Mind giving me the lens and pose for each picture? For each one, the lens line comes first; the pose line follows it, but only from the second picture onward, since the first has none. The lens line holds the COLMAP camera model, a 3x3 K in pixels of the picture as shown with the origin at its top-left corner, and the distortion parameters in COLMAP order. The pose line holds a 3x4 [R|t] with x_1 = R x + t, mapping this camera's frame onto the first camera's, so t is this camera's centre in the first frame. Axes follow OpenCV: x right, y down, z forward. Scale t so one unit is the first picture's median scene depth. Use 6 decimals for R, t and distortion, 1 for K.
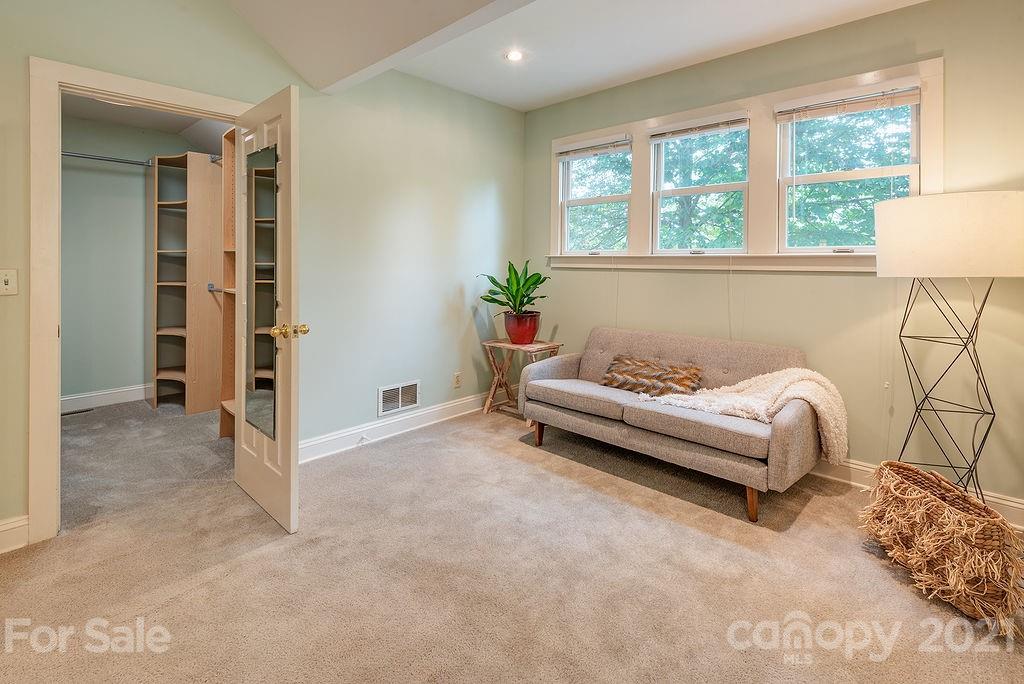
lens RADIAL K [[475.0, 0, 509.6], [0, 475.0, 348.0], [0, 0, 1]] dist [-0.001640, -0.000754]
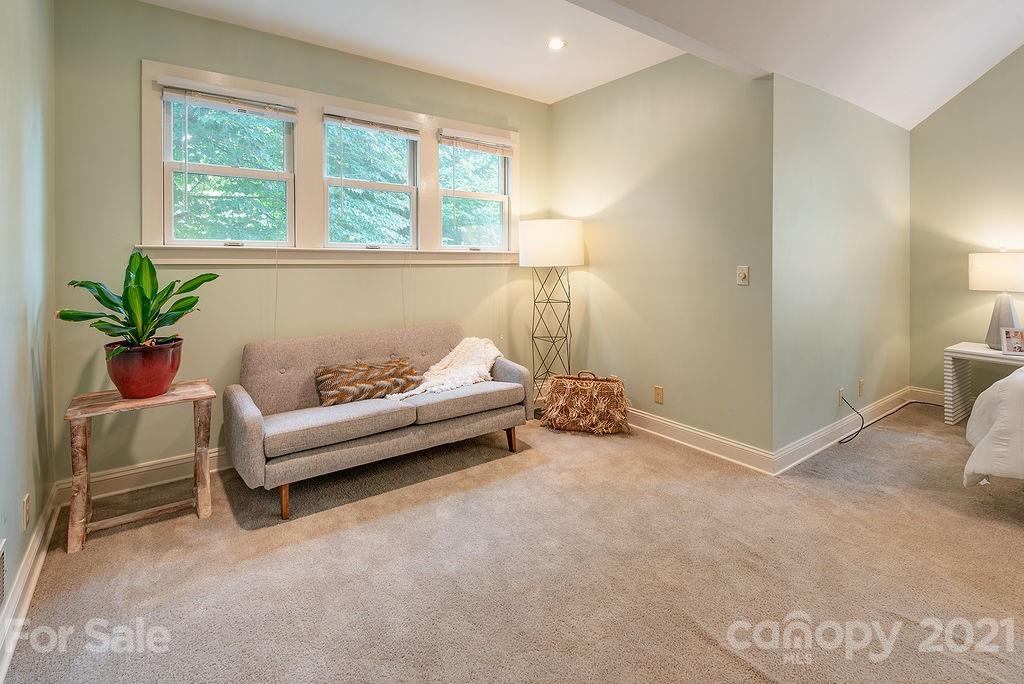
lens RADIAL K [[489.8, 0, 512.0], [0, 489.8, 342.0], [0, 0, 1]] dist [0.000236, 0.000002]
pose [[0.166395, -0.170316, 0.971239, -0.611558], [0.172941, 0.974744, 0.141302, -0.103934], [-0.970775, 0.144455, 0.191647, 0.559062]]
